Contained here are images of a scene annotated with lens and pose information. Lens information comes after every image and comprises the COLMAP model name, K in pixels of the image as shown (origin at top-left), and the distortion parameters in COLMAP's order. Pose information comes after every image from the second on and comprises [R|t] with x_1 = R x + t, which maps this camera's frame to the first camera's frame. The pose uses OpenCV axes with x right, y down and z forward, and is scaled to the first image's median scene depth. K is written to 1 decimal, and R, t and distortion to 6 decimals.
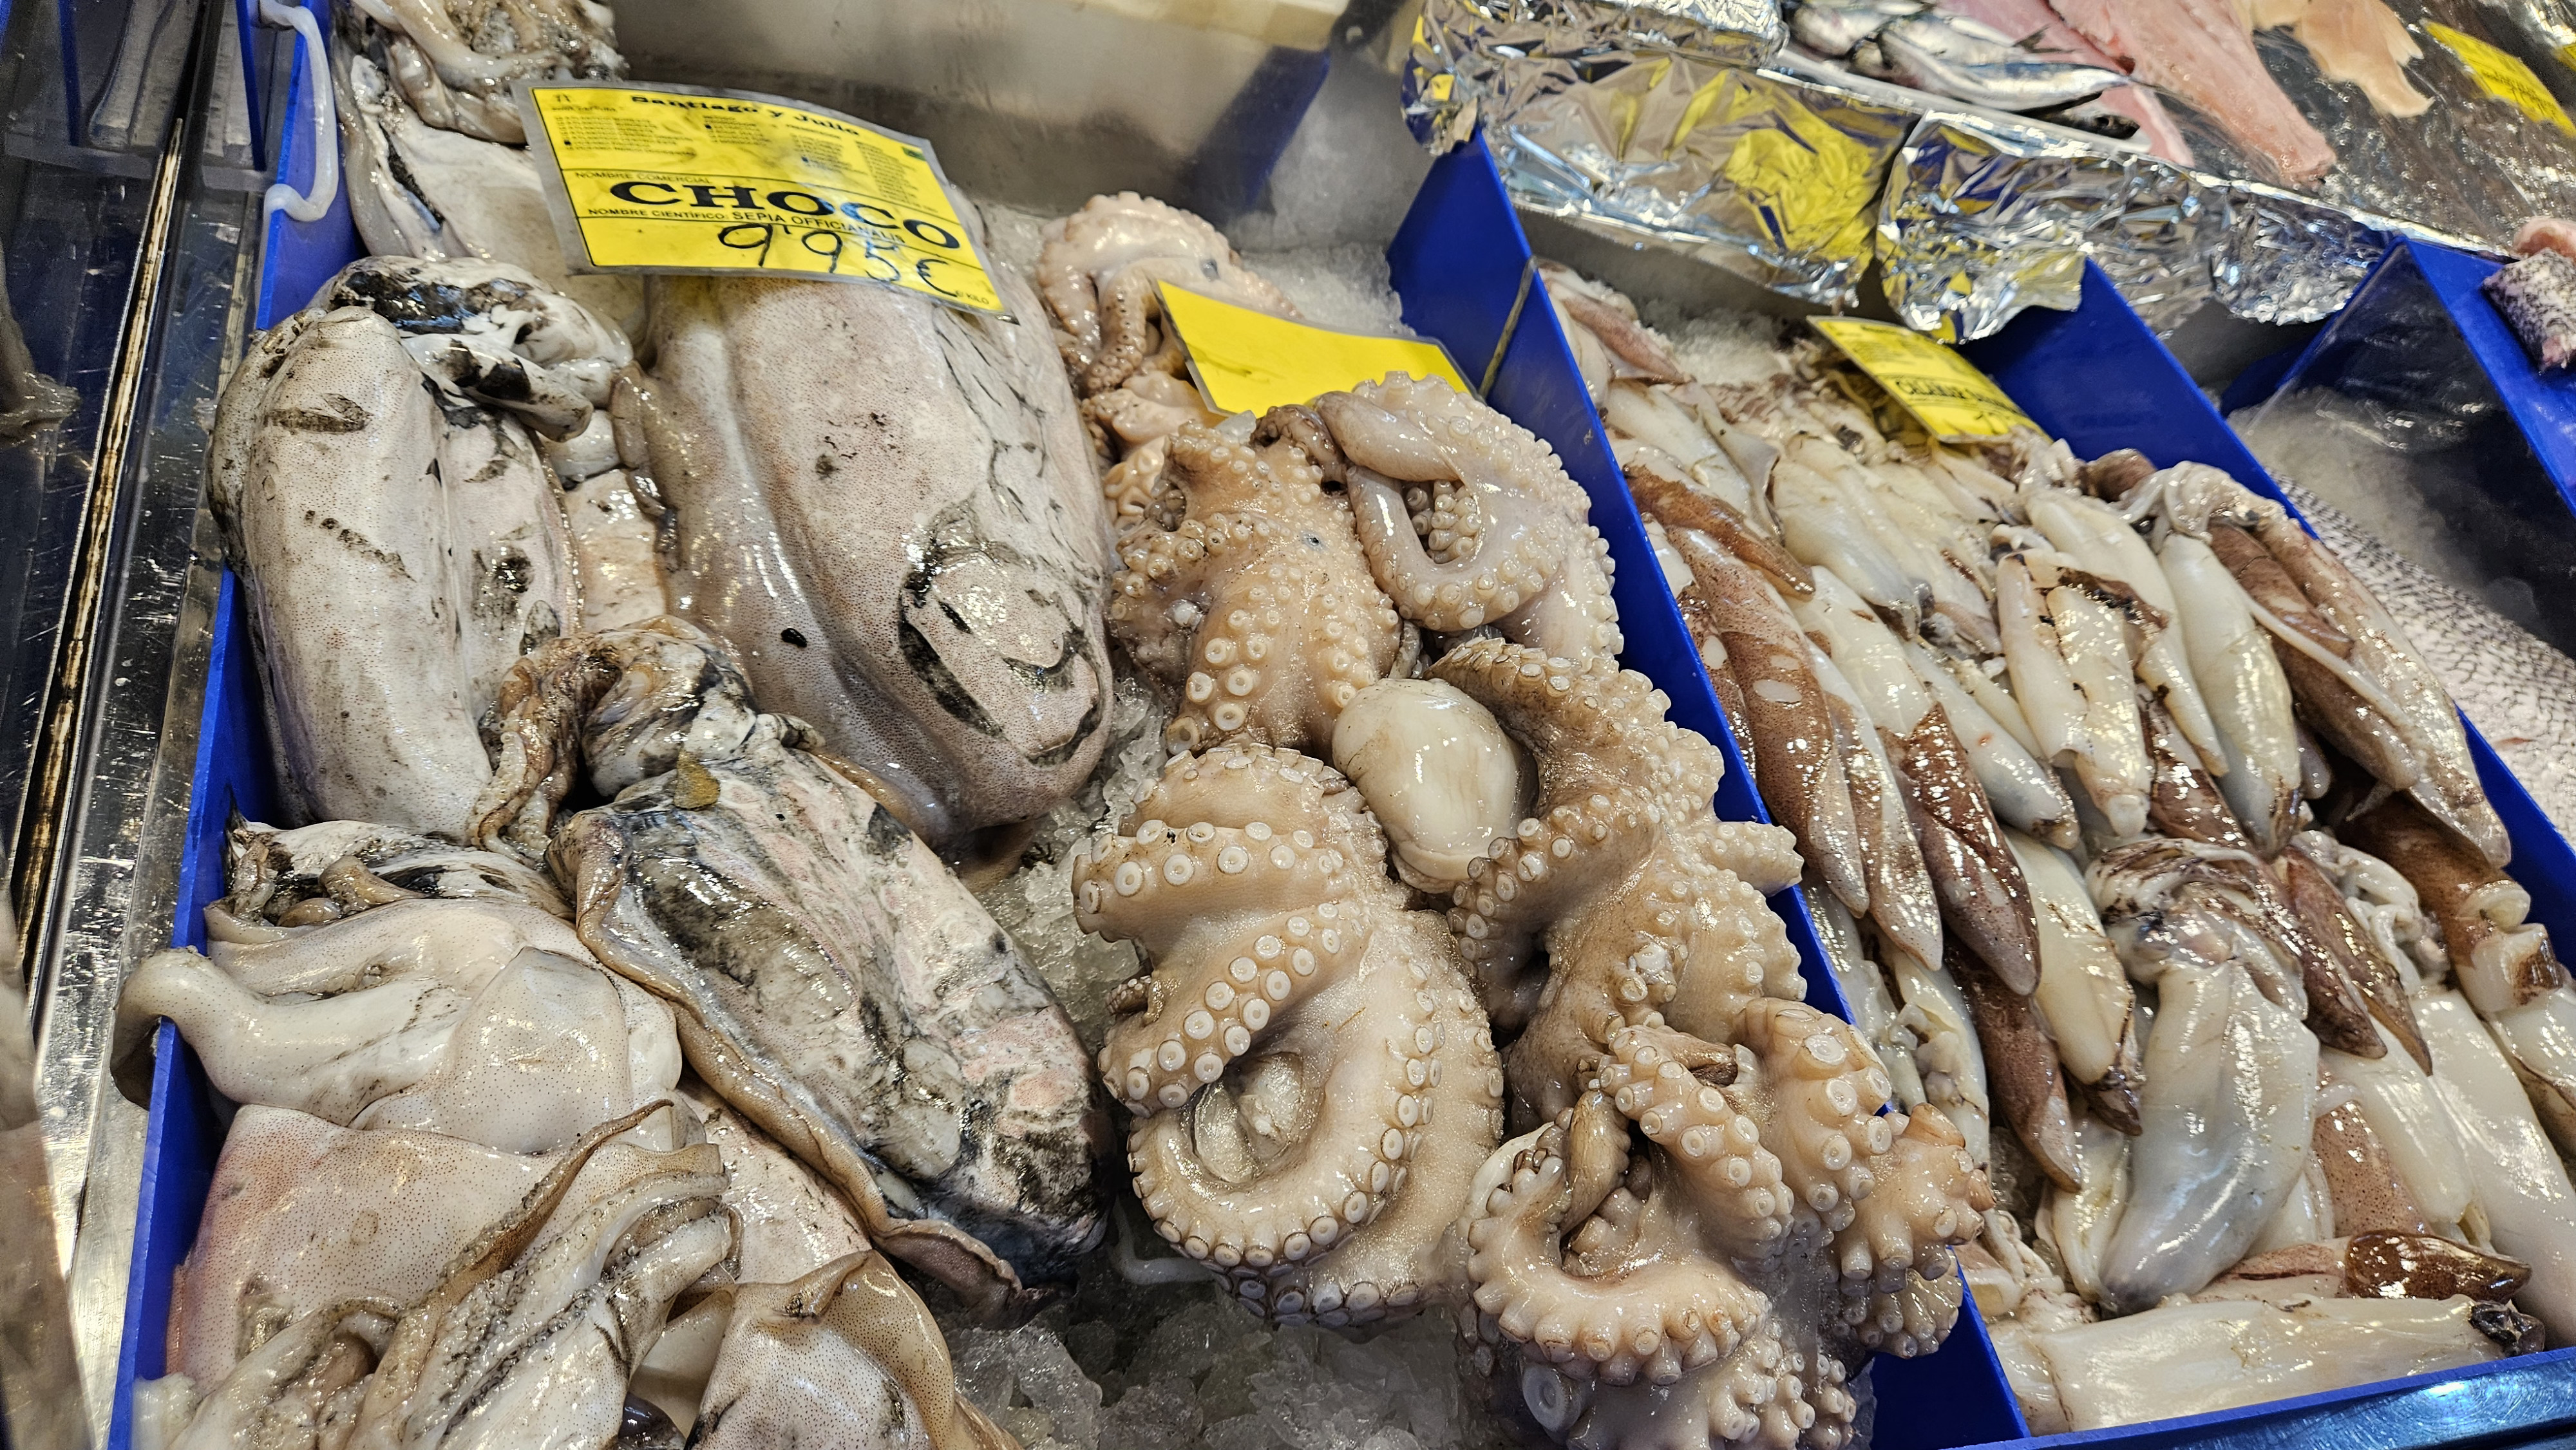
lens RADIAL K [[1857.6, 0, 1288.0], [0, 1857.6, 725.0], [0, 0, 1]] dist [0.085480, -0.111197]
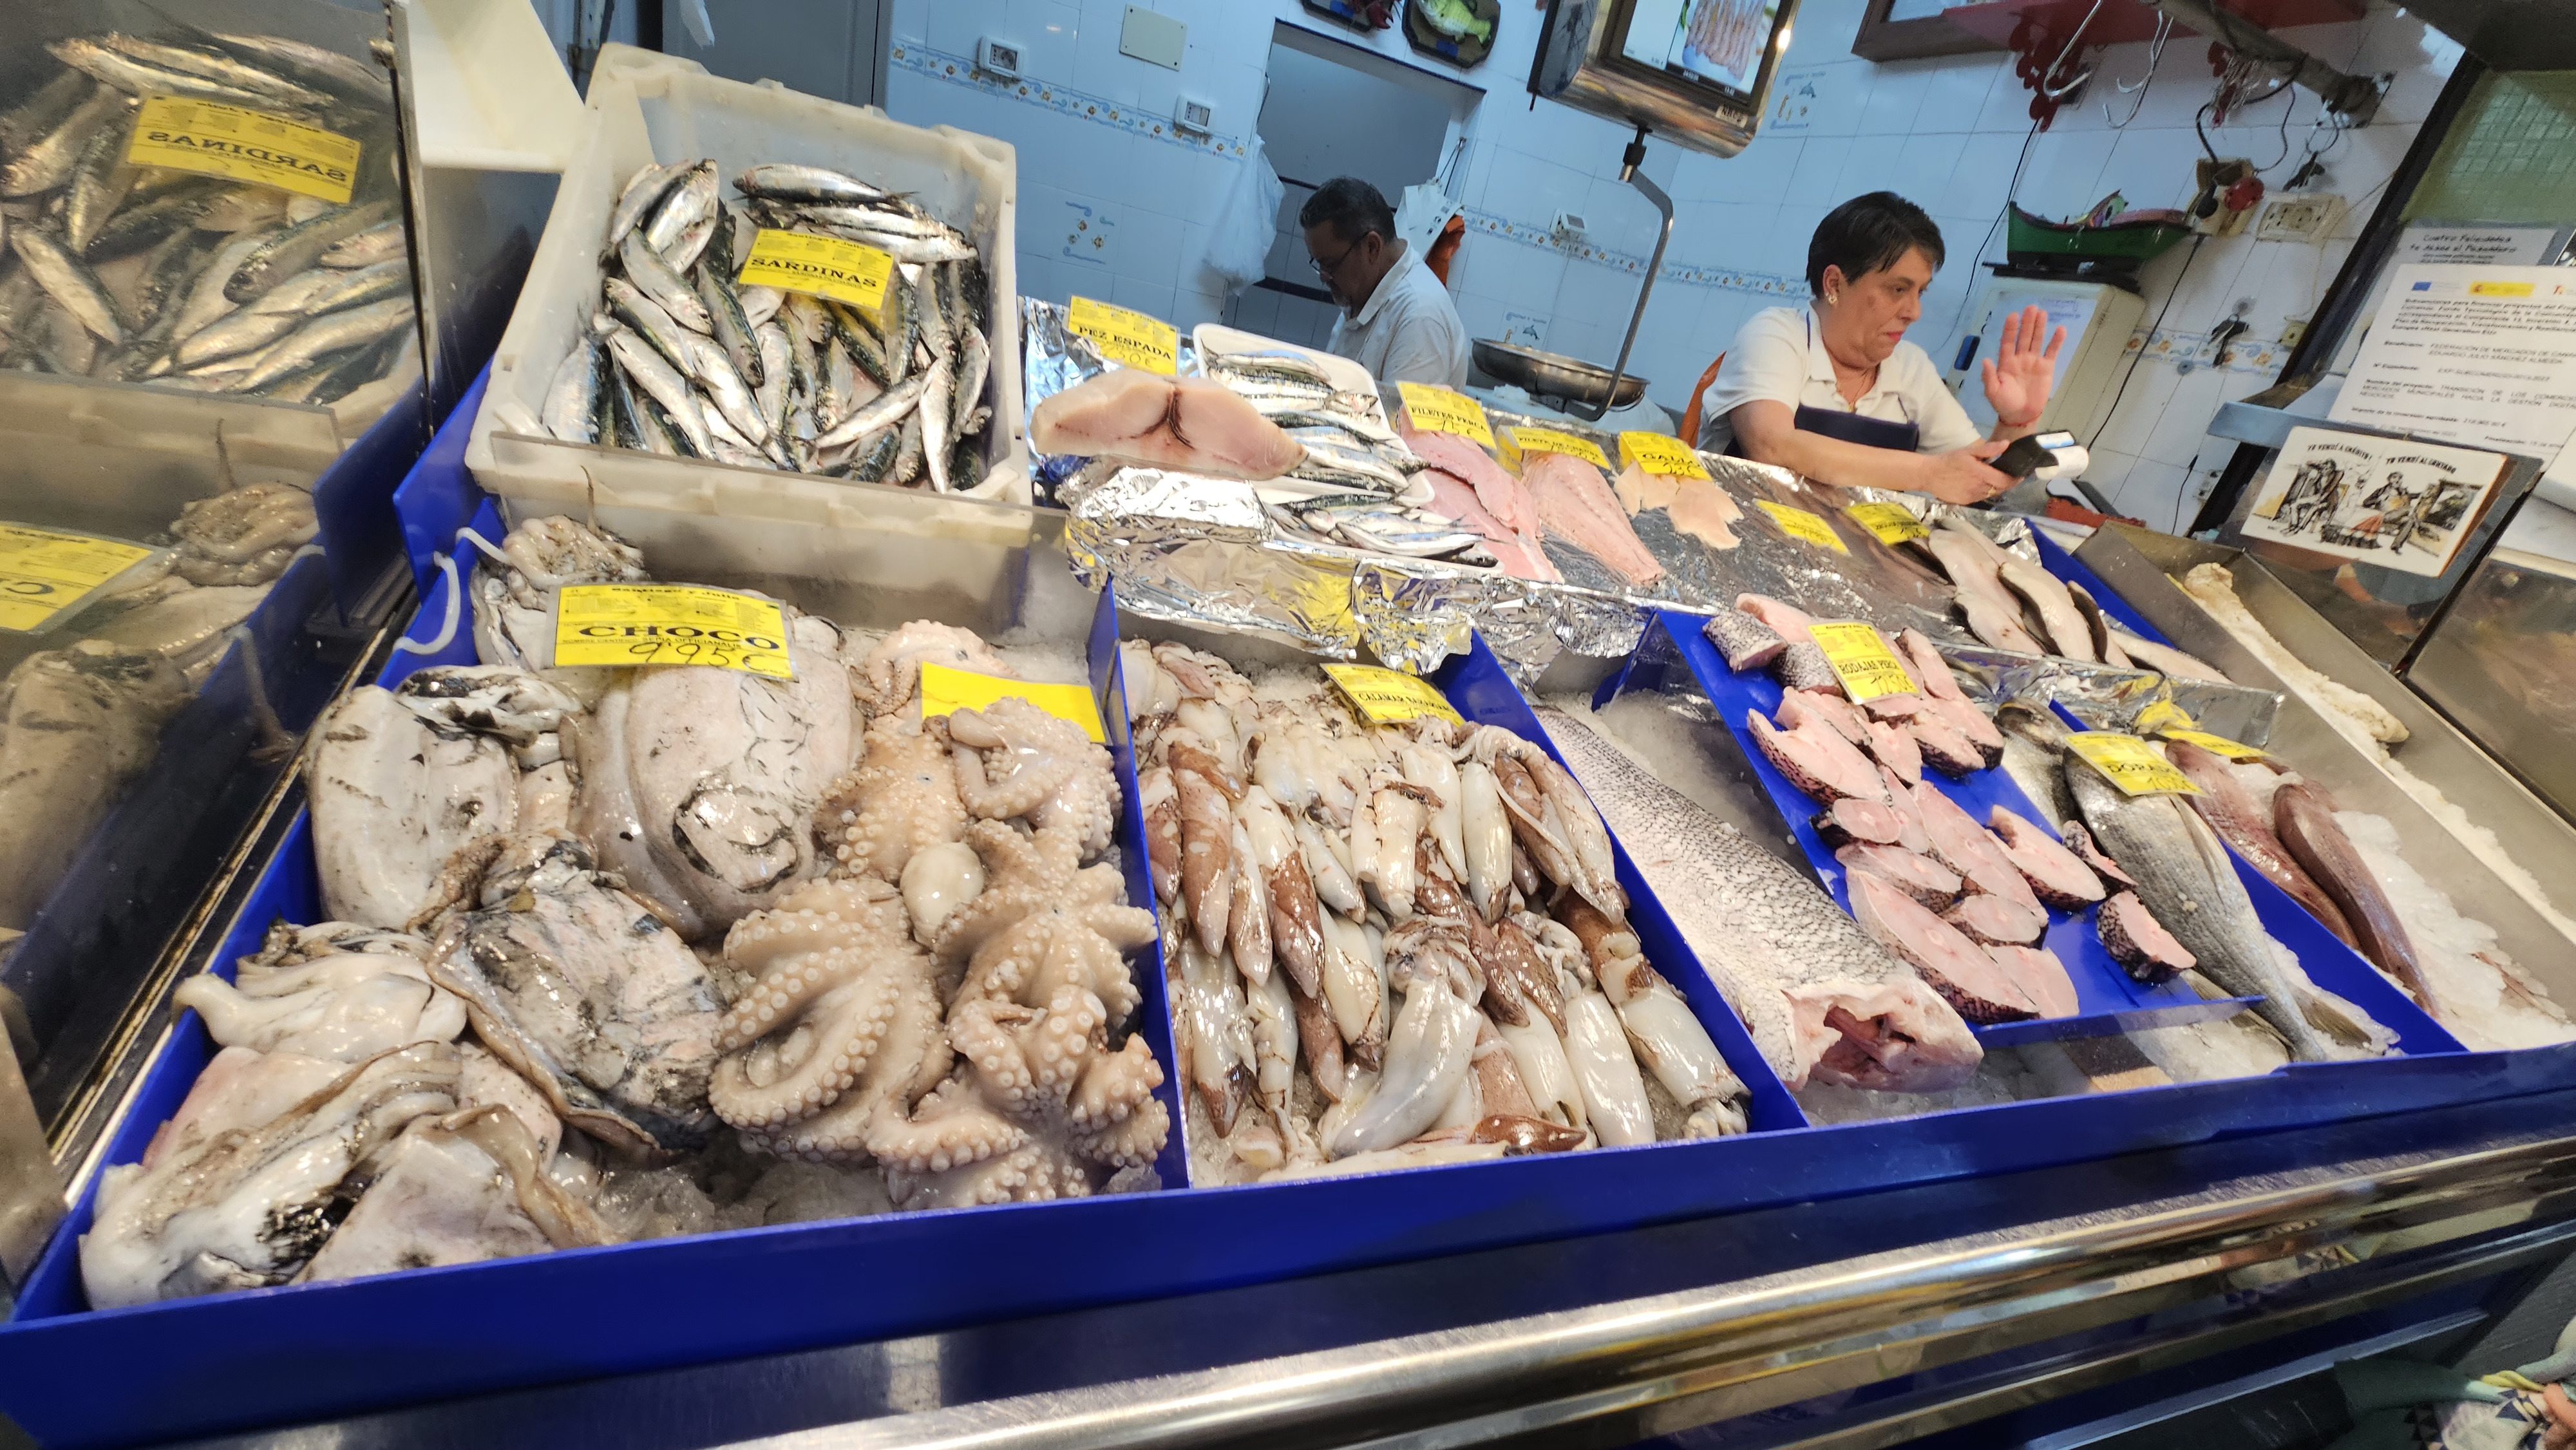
lens RADIAL K [[1109.4, 0, 1288.0], [0, 1109.4, 725.0], [0, 0, 1]] dist [-0.000618, 0.000253]
pose [[0.998188, -0.056233, -0.021403, 0.468220], [0.051227, 0.980847, -0.187921, 0.094971], [0.031561, 0.186484, 0.981951, -0.176822]]
